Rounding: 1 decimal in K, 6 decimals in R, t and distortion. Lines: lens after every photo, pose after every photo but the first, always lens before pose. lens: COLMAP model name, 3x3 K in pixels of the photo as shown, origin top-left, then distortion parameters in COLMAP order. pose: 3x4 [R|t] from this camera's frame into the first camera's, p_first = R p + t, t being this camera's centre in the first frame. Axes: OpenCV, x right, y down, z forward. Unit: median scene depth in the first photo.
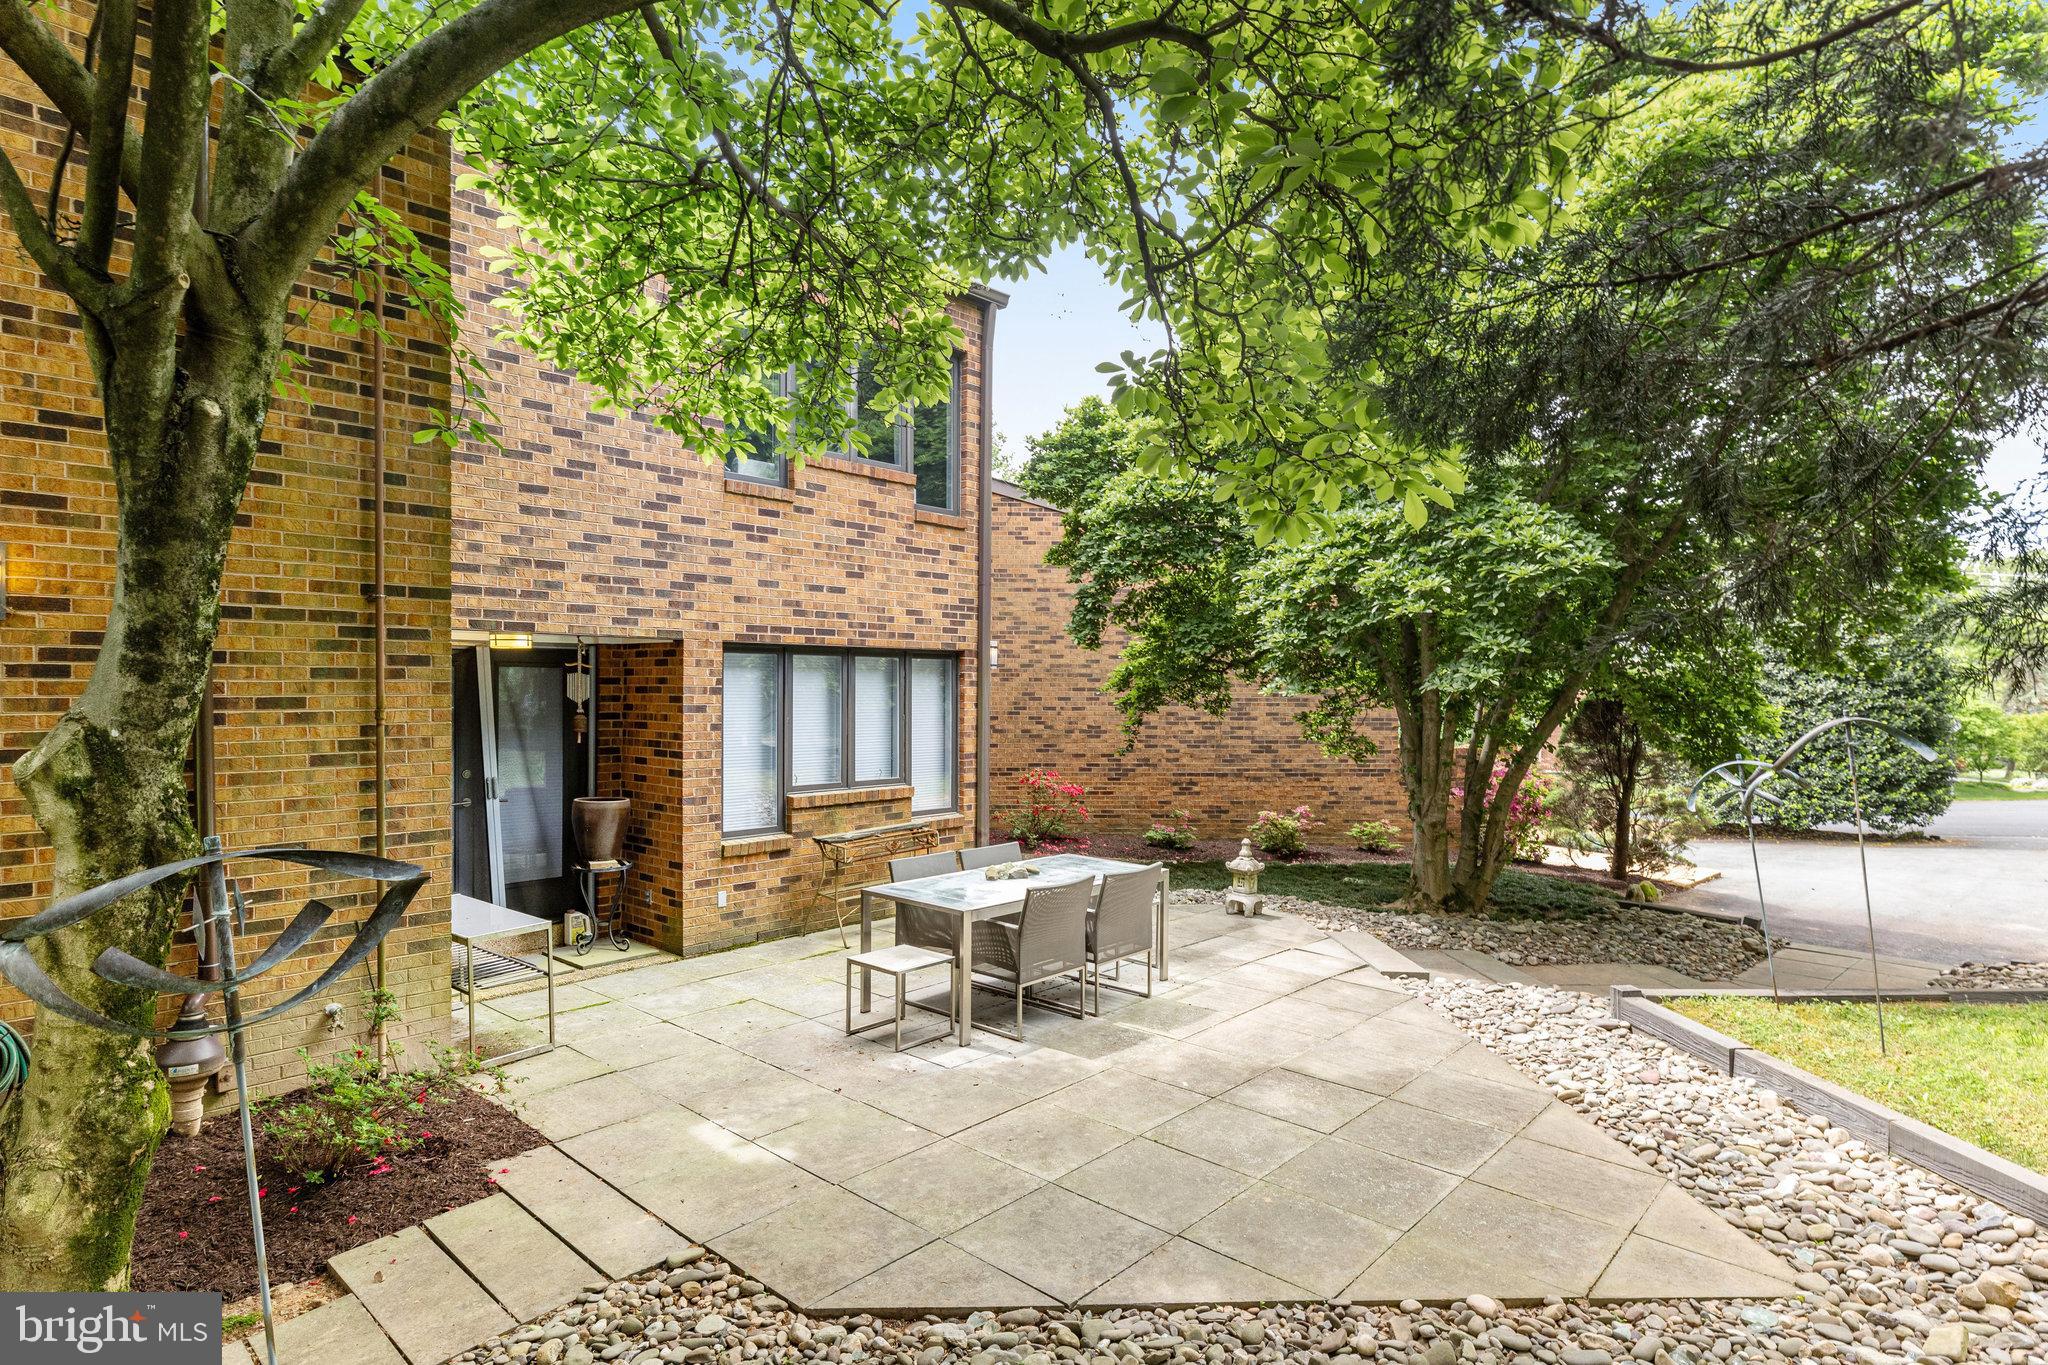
lens RADIAL K [[1090.2, 0, 1025.3], [0, 1090.2, 686.5], [0, 0, 1]] dist [-0.006339, 0.000220]
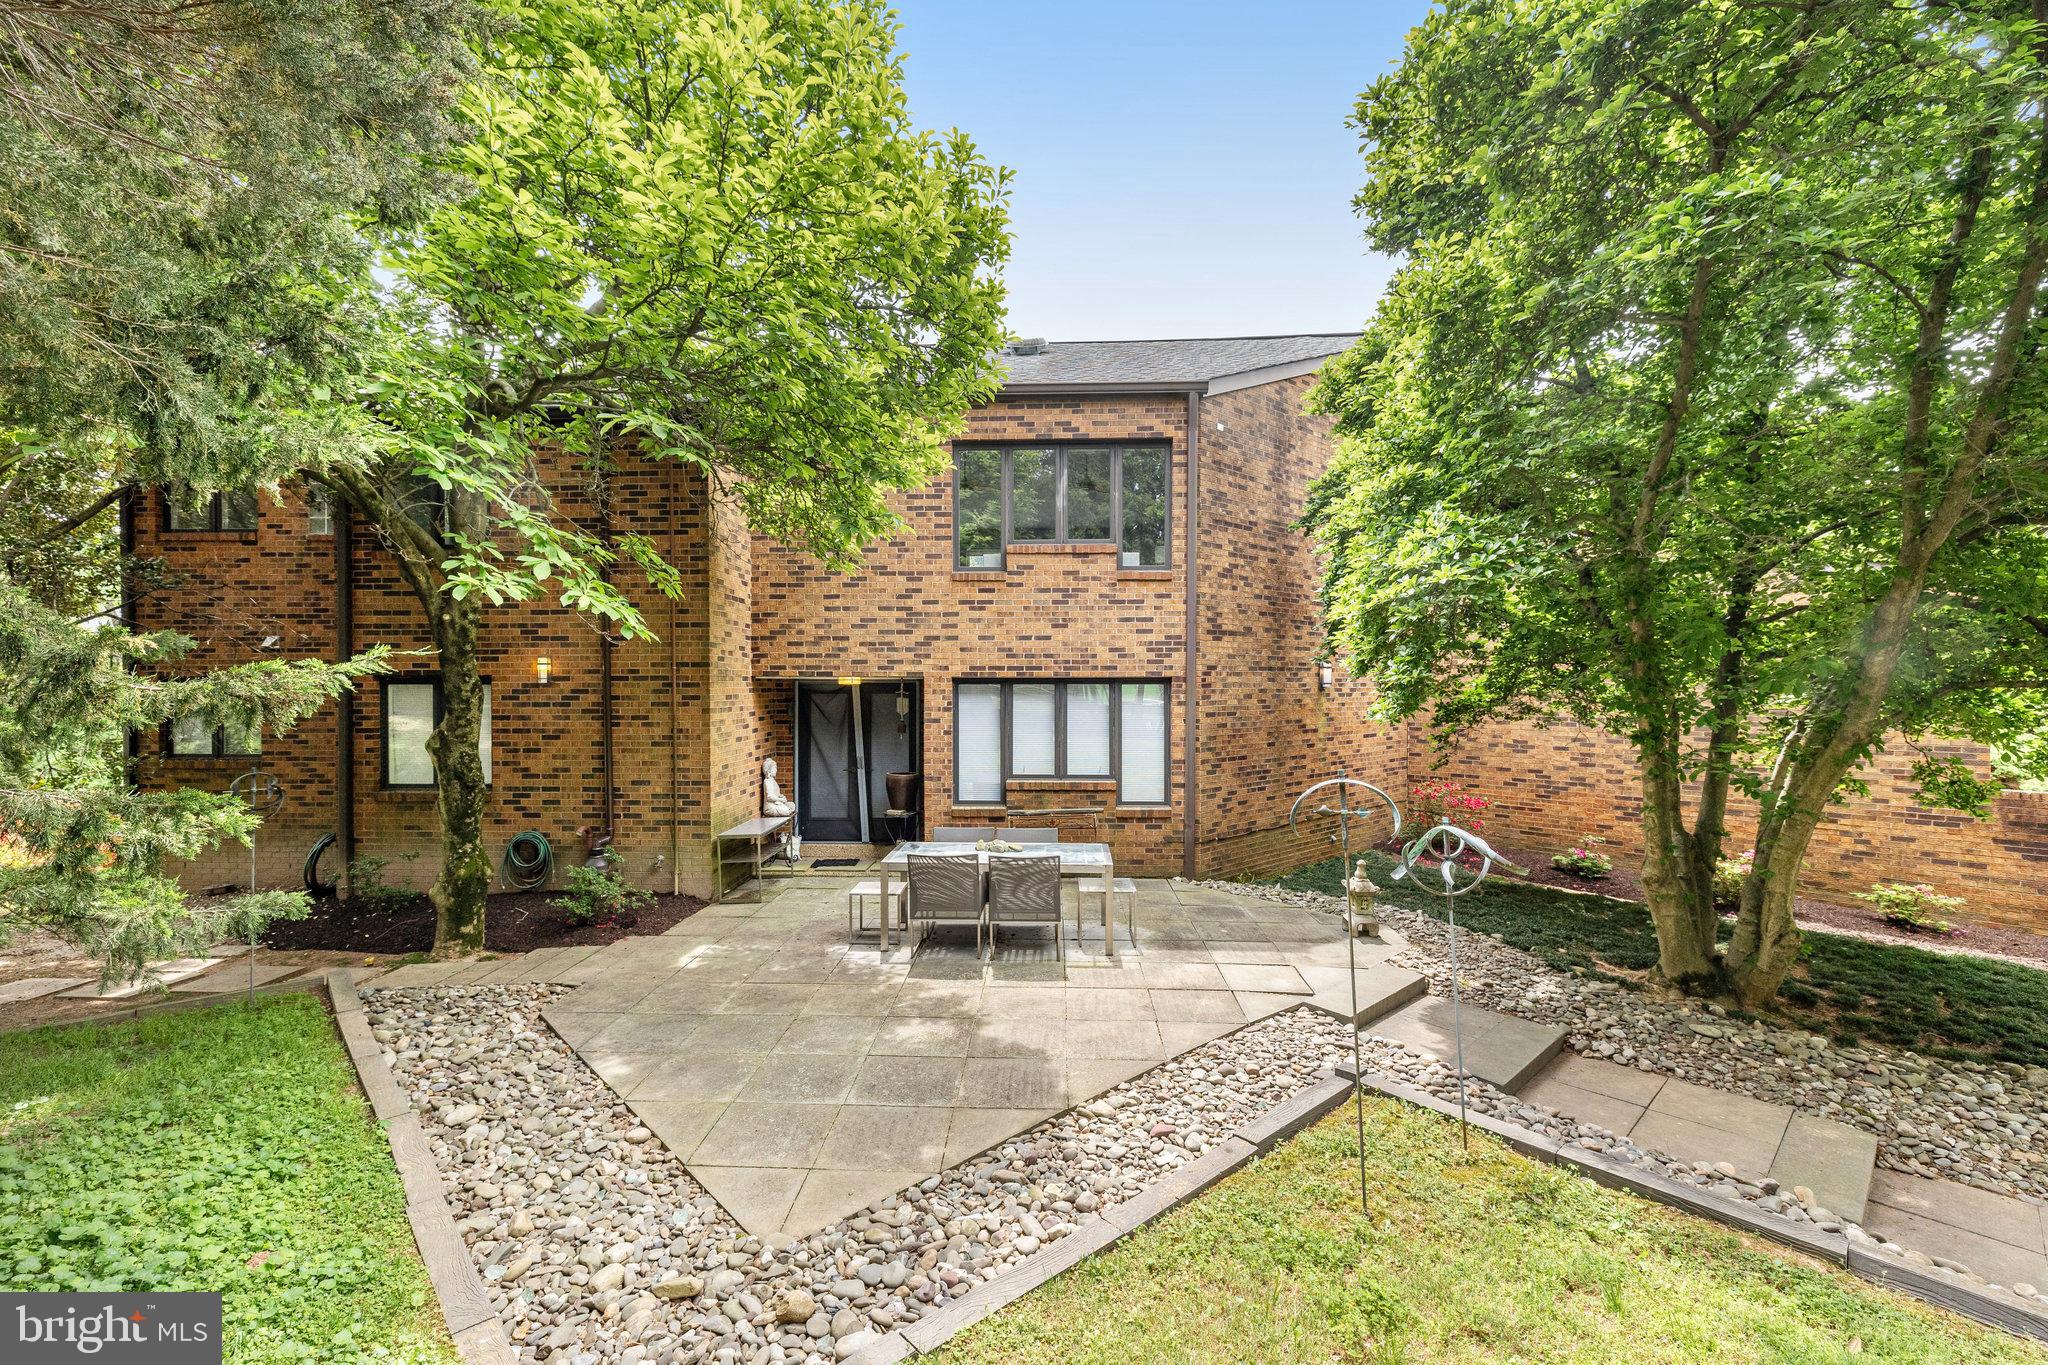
lens RADIAL K [[895.0, 0, 1026.9], [0, 895.0, 684.8], [0, 0, 1]] dist [0.009803, -0.002250]
pose [[0.635487, -0.003536, -0.772103, 0.773860], [0.004620, 0.999989, -0.000777, -0.029354], [0.772097, -0.003074, 0.635497, 0.270153]]
